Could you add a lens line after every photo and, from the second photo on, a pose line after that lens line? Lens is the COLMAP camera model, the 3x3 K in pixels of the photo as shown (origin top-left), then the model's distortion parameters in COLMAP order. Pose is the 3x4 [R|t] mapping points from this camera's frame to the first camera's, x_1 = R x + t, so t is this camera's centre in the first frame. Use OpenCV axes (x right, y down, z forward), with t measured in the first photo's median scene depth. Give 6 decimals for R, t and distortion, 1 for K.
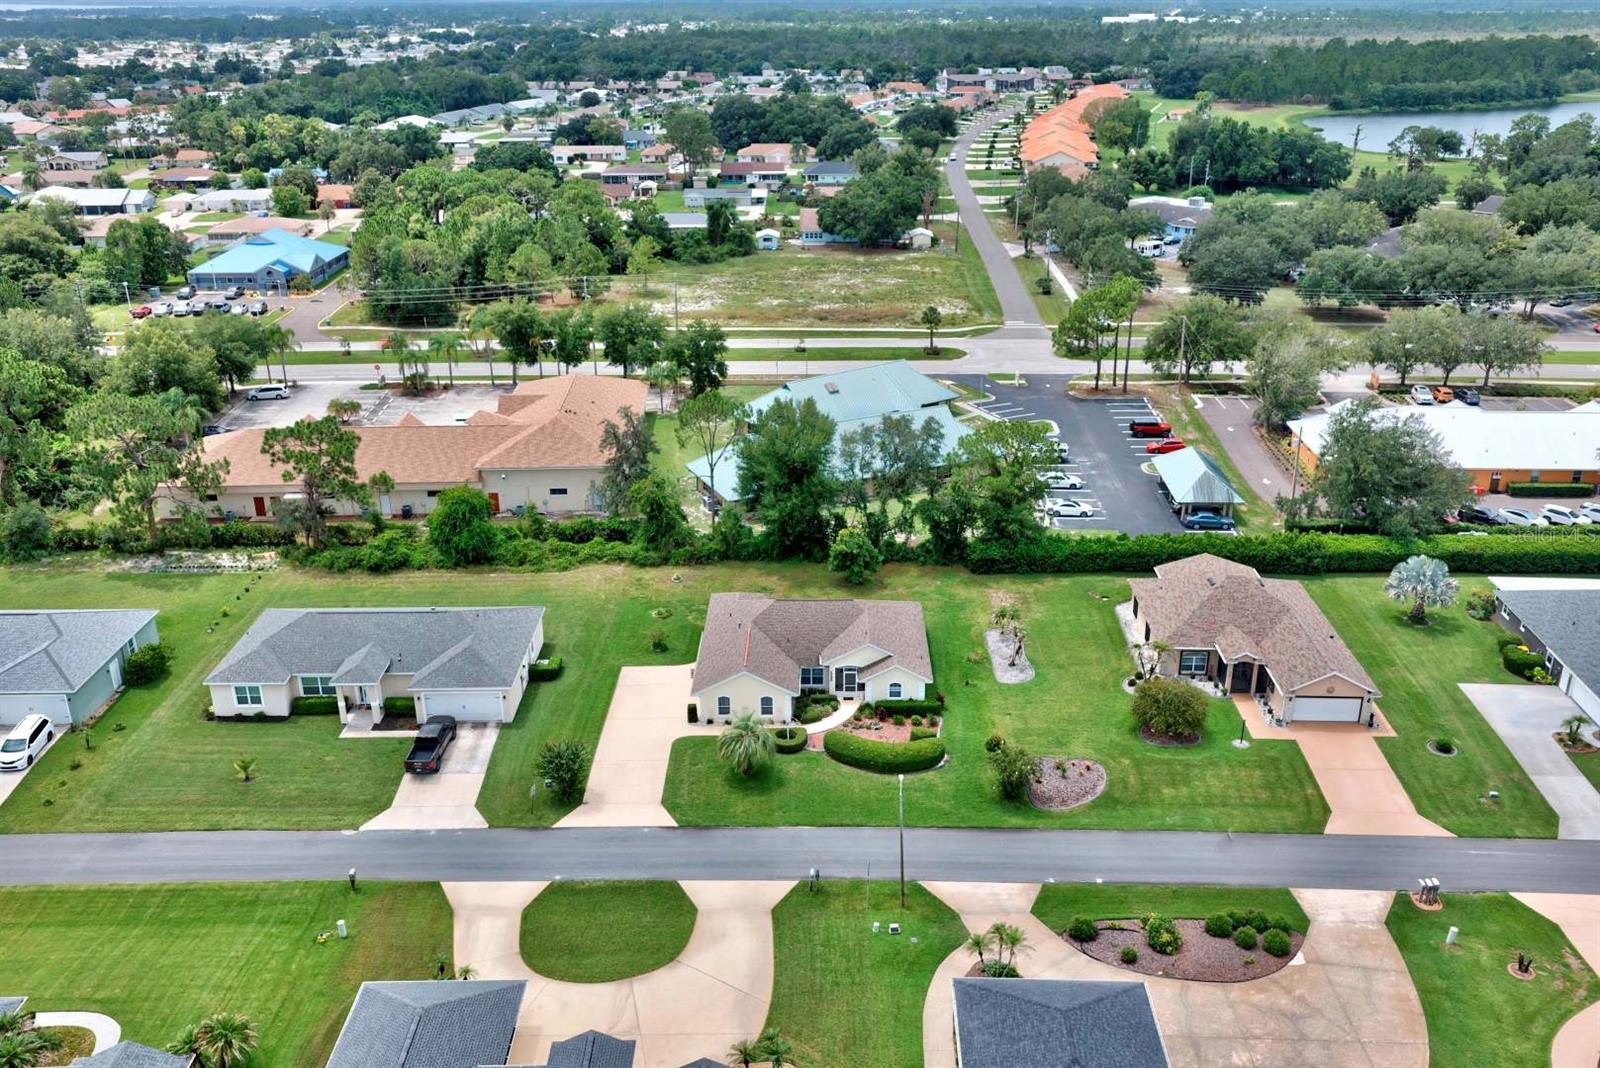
lens RADIAL K [[1307.5, 0, 800.0], [0, 1307.5, 534.0], [0, 0, 1]] dist [0.045001, -0.051754]
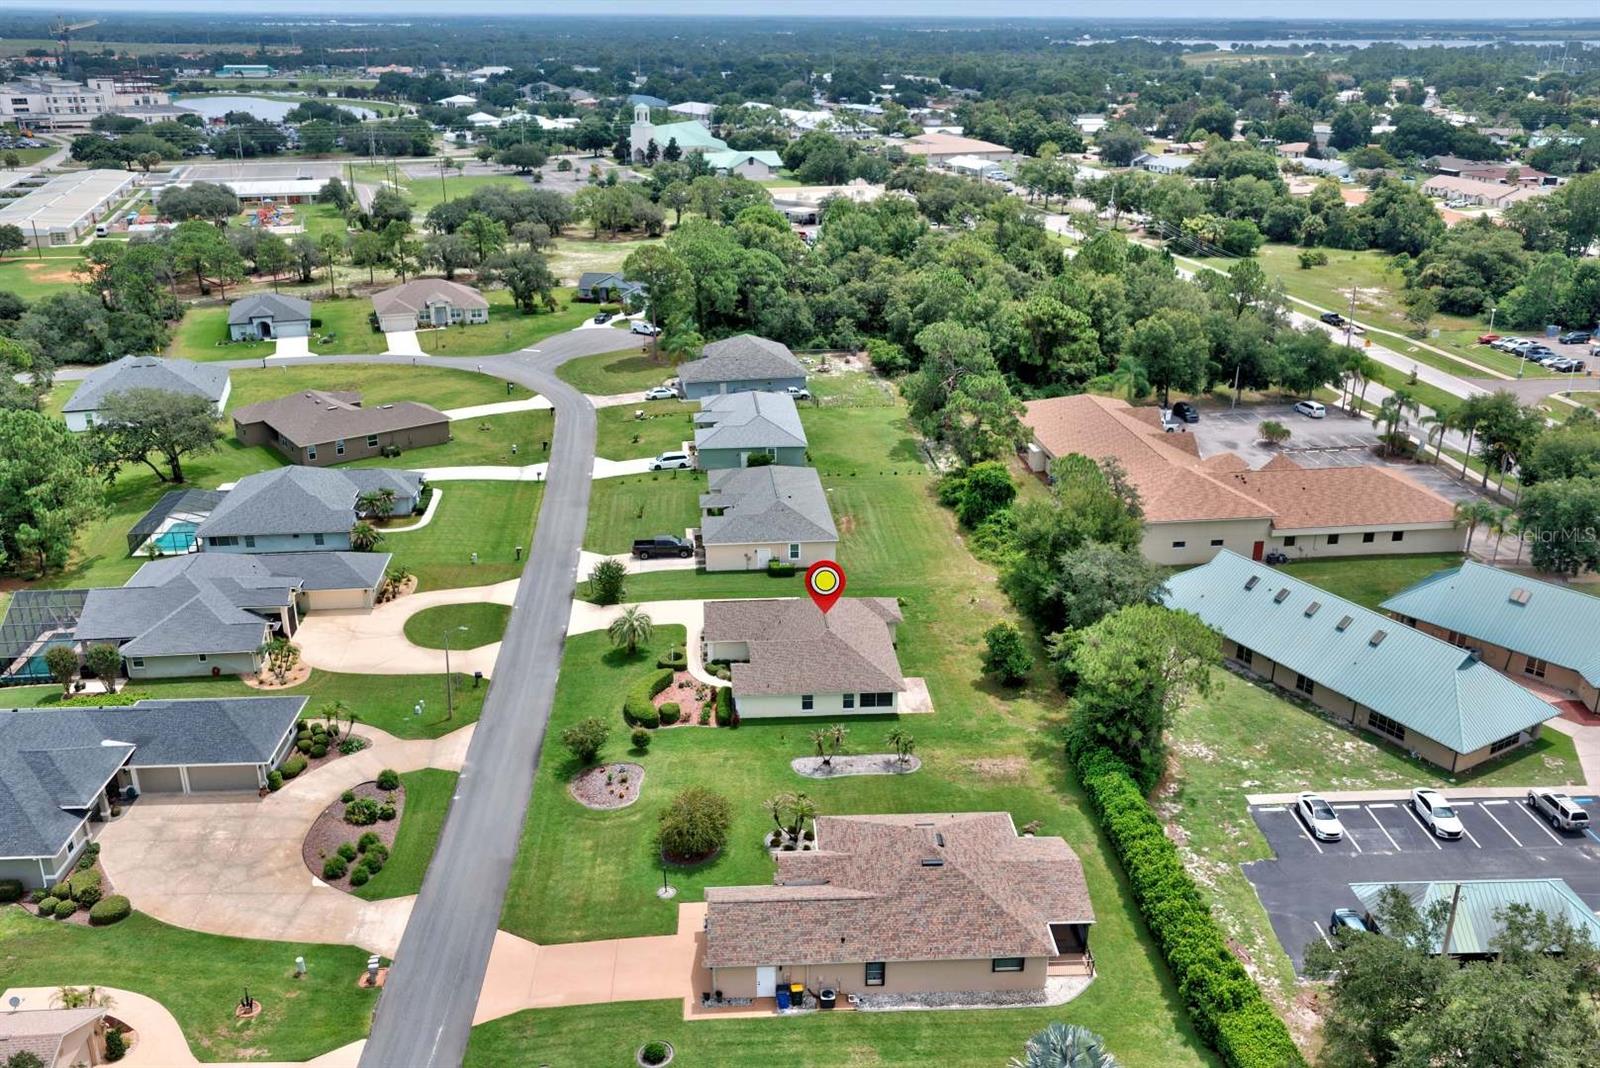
lens RADIAL K [[1289.4, 0, 800.0], [0, 1289.4, 534.0], [0, 0, 1]] dist [0.046990, -0.075190]
pose [[0.095477, 0.366127, -0.925654, 0.807690], [-0.398012, 0.866376, 0.301628, -0.269871], [0.912398, 0.339622, 0.228442, 0.603423]]
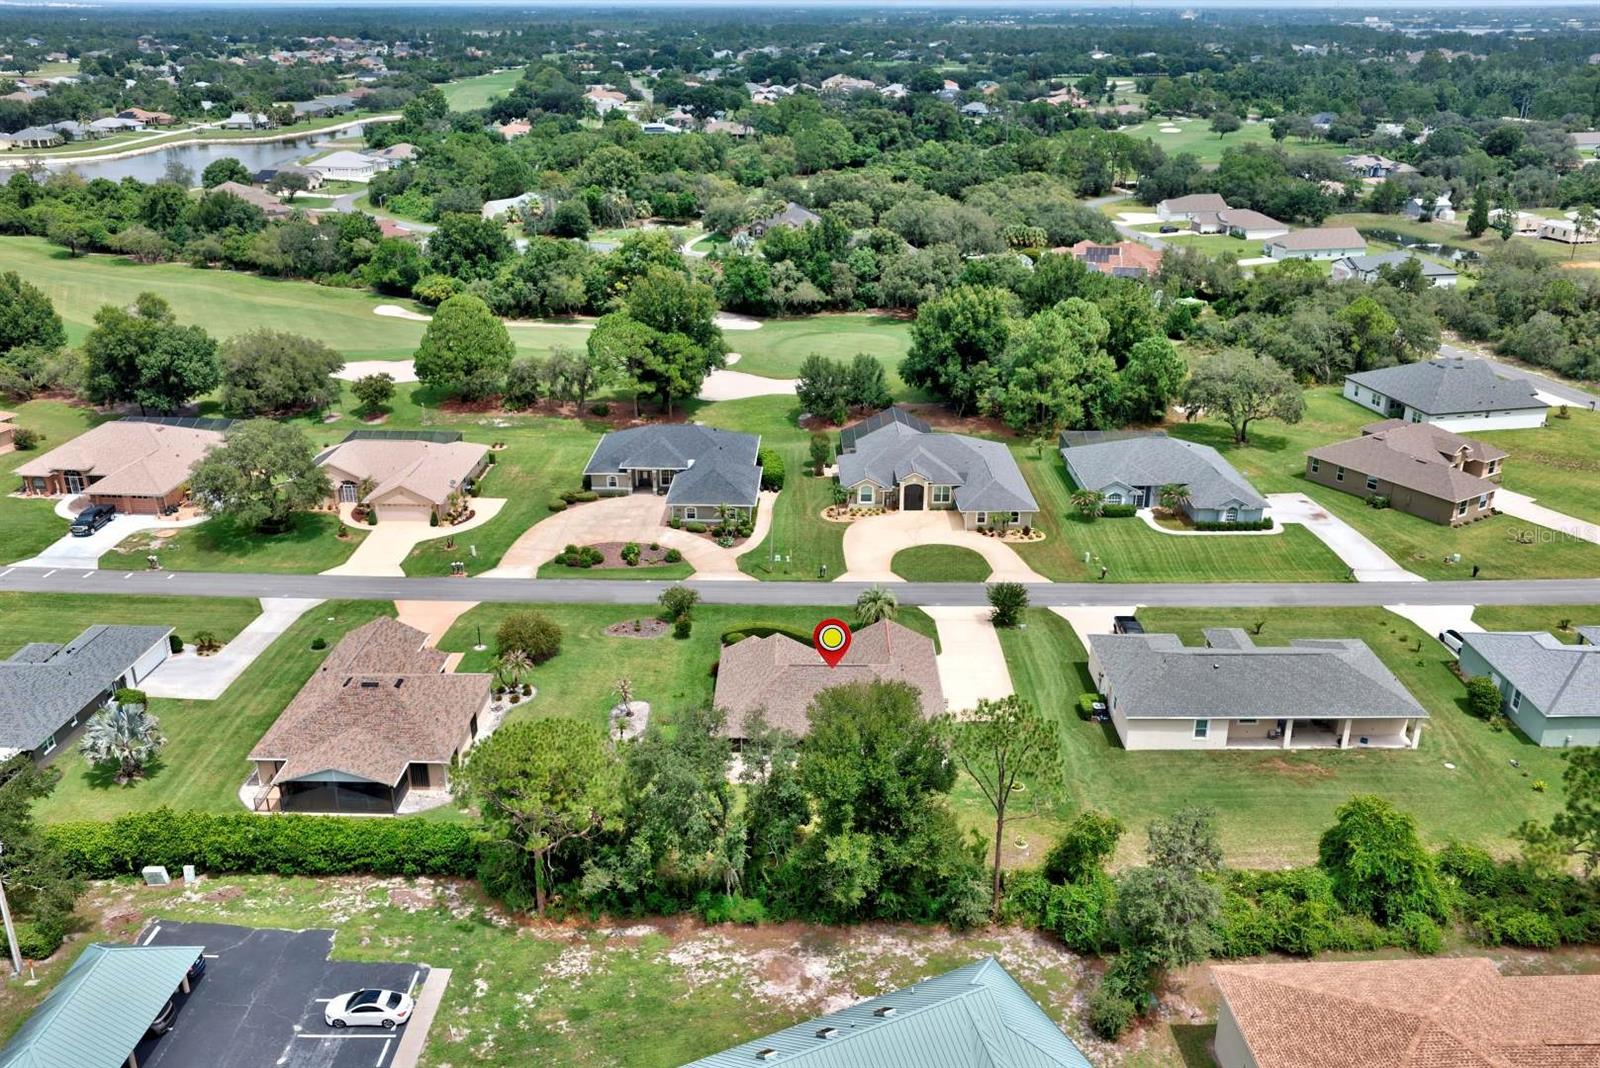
lens RADIAL K [[1289.4, 0, 800.0], [0, 1289.4, 534.0], [0, 0, 1]] dist [0.046990, -0.075190]
pose [[-0.999893, 0.002585, 0.014419, 0.009563], [0.011962, 0.712263, 0.701811, -0.585207], [-0.008456, 0.701908, -0.712217, 1.358756]]
